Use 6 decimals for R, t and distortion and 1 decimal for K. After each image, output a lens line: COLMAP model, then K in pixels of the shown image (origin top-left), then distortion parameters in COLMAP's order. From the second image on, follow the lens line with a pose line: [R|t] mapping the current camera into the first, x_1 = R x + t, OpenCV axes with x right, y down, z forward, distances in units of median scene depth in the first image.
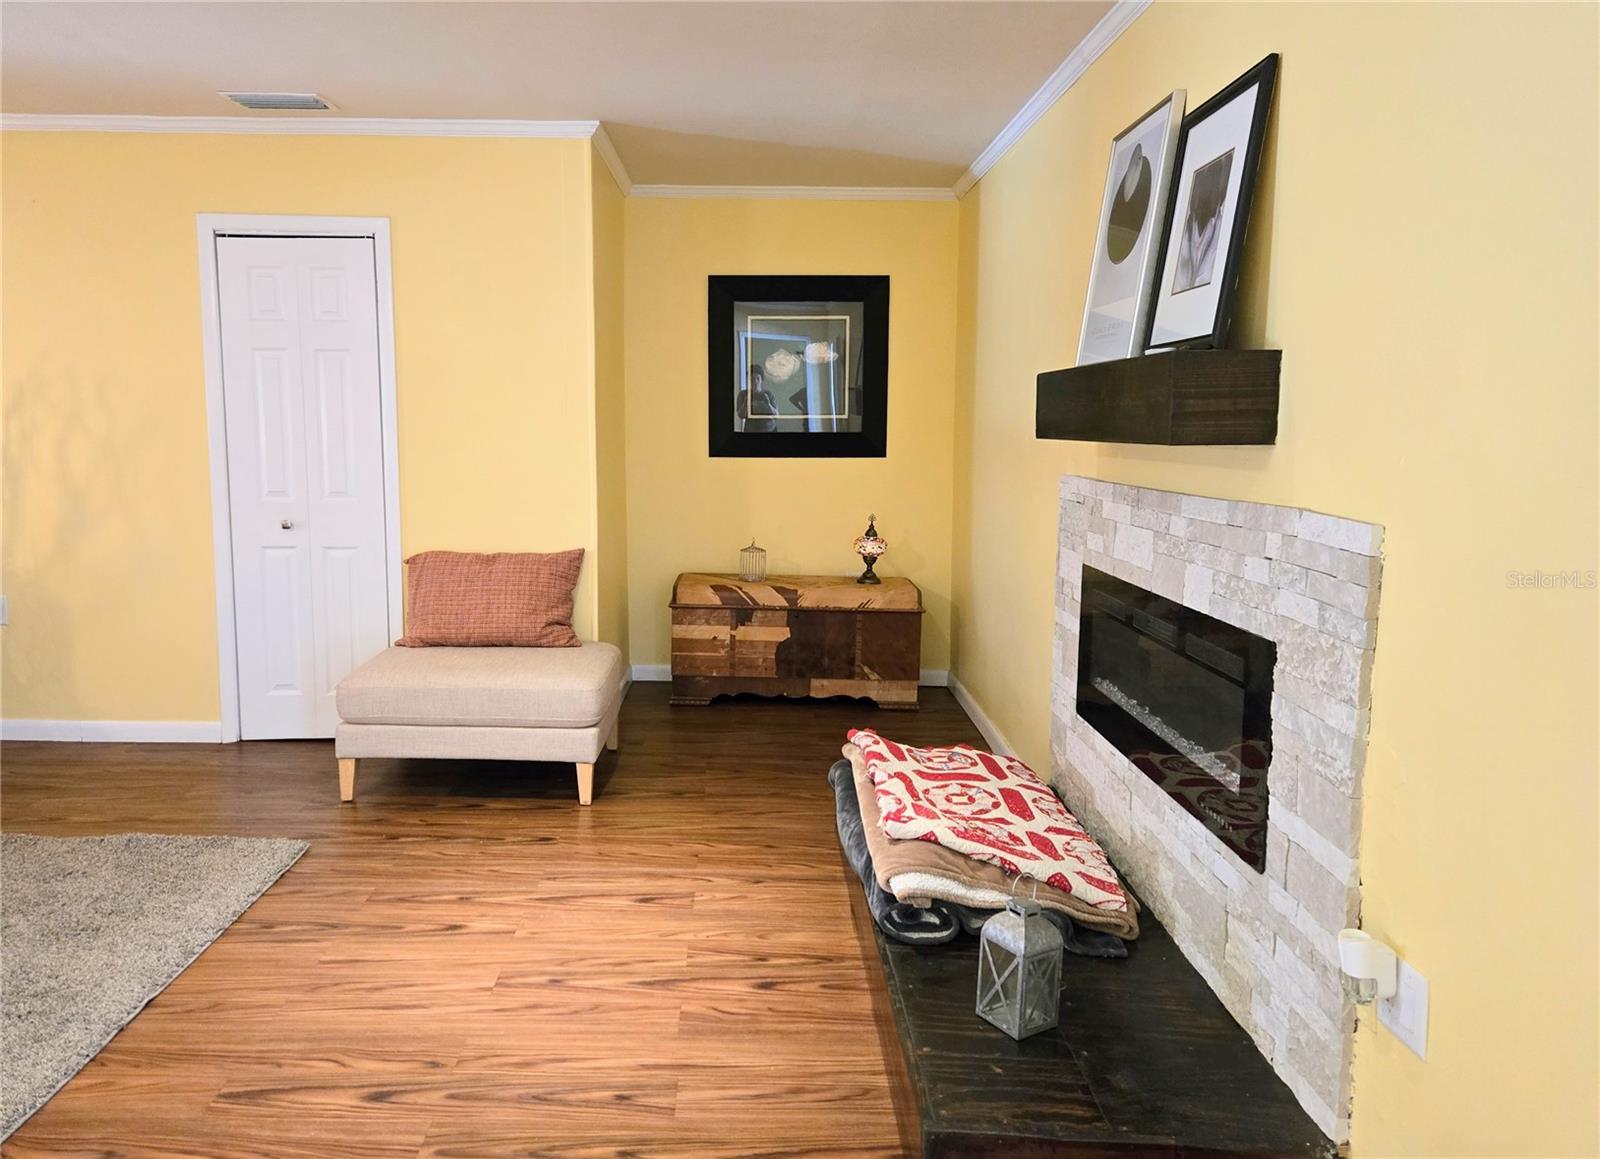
lens RADIAL K [[1144.4, 0, 747.8], [0, 1144.4, 529.0], [0, 0, 1]] dist [0.094146, -0.076522]
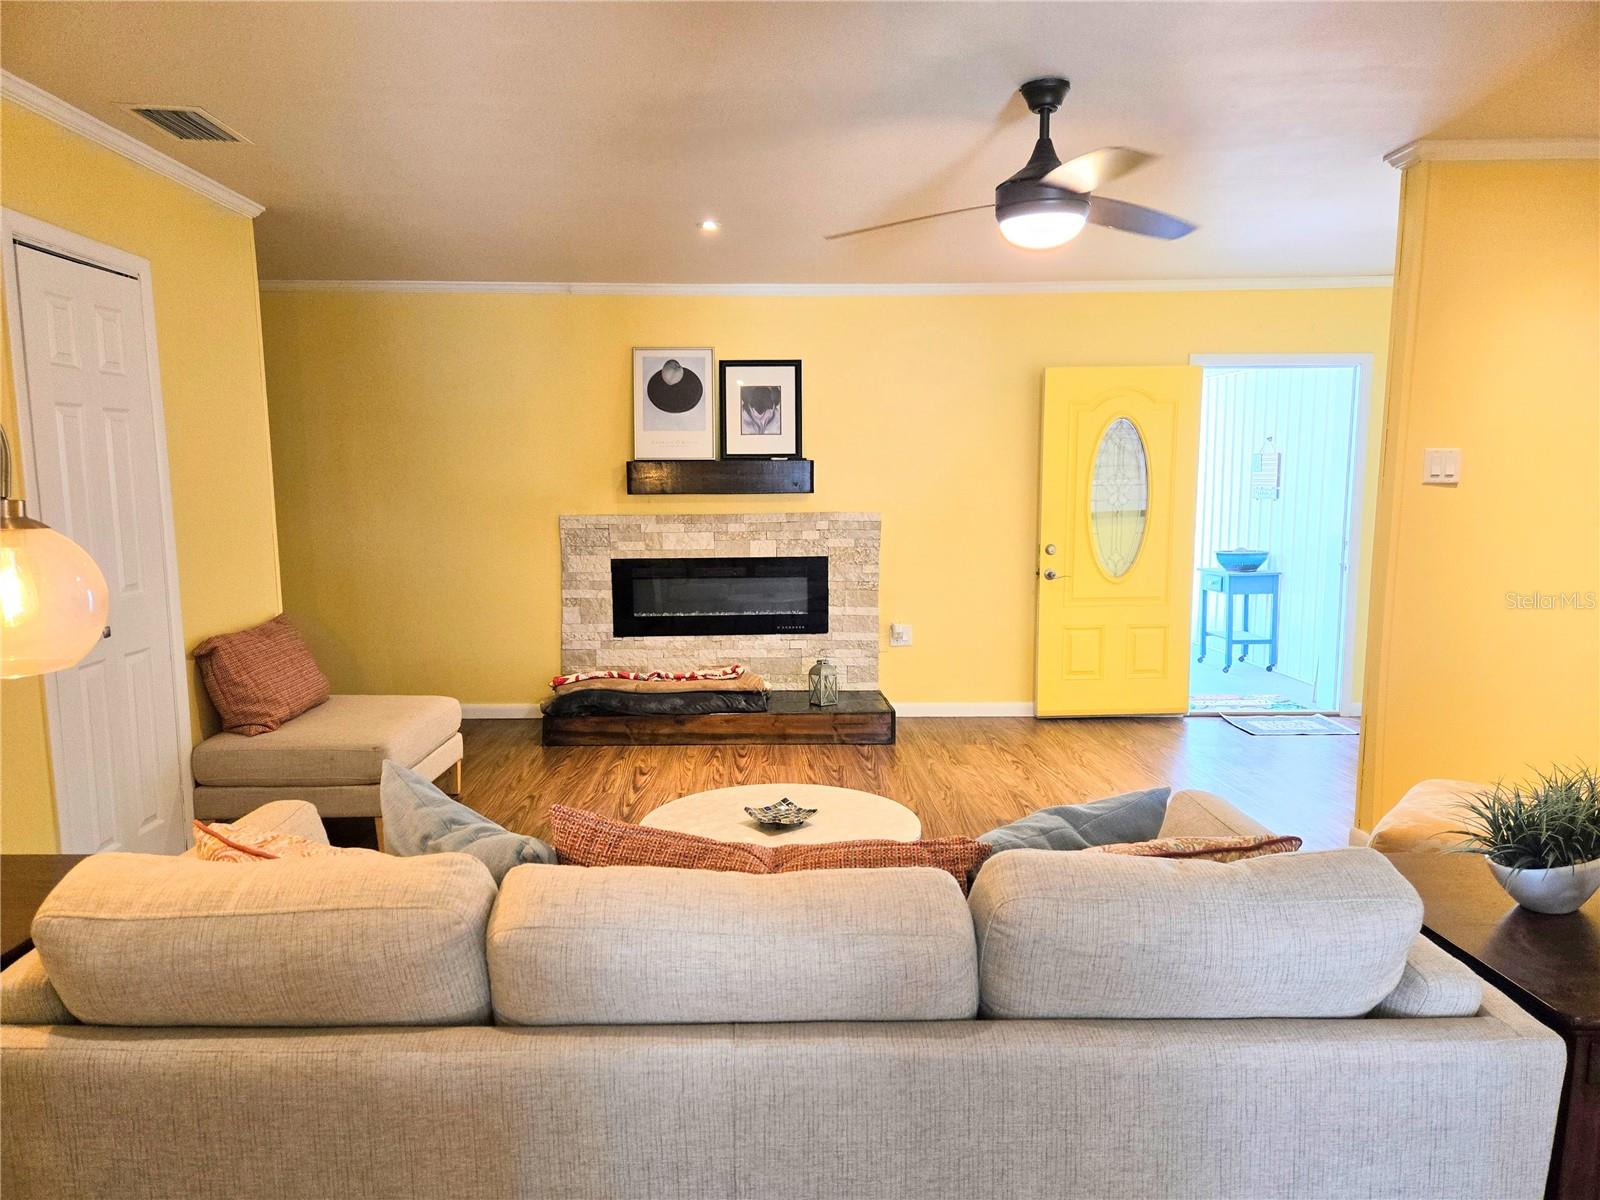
lens RADIAL K [[1053.3, 0, 799.3], [0, 1053.3, 612.6], [0, 0, 1]] dist [0.076647, -0.081936]
pose [[-0.029951, -0.130526, 0.990992, -1.604042], [0.100871, 0.985981, 0.132914, -0.092673], [-0.994449, 0.103943, -0.016365, 0.781066]]
